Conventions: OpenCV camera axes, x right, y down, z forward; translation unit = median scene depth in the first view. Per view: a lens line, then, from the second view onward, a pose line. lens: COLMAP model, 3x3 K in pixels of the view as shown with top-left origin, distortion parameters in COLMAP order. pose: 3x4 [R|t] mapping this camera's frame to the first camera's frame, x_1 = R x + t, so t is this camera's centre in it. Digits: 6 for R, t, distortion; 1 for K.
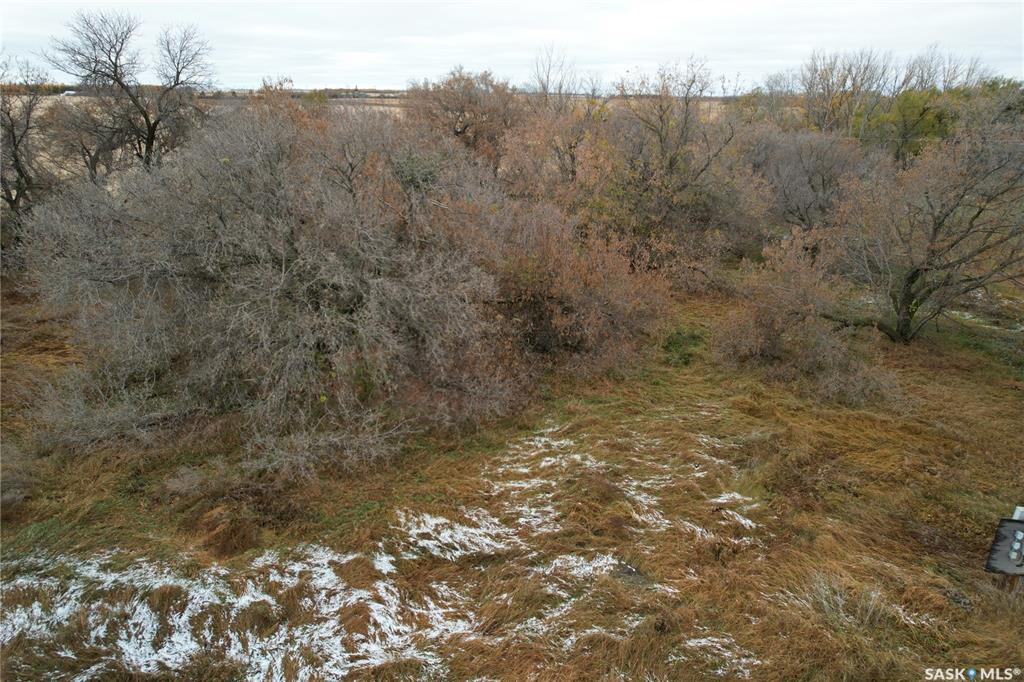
lens RADIAL K [[654.2, 0, 515.6], [0, 654.2, 343.7], [0, 0, 1]] dist [-0.074138, 0.069840]
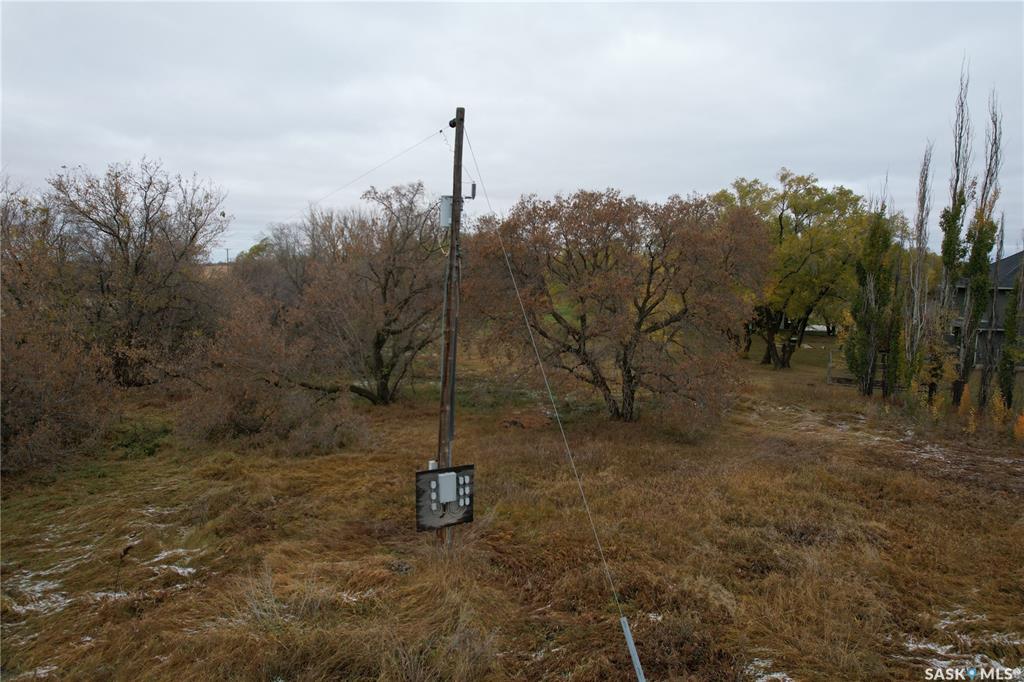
lens RADIAL K [[654.2, 0, 515.6], [0, 654.2, 343.7], [0, 0, 1]] dist [-0.074138, 0.069840]
pose [[0.779896, -0.078087, 0.621019, 0.138256], [0.226372, 0.960212, -0.163548, 0.158243], [-0.583539, 0.268132, 0.766542, 0.024803]]
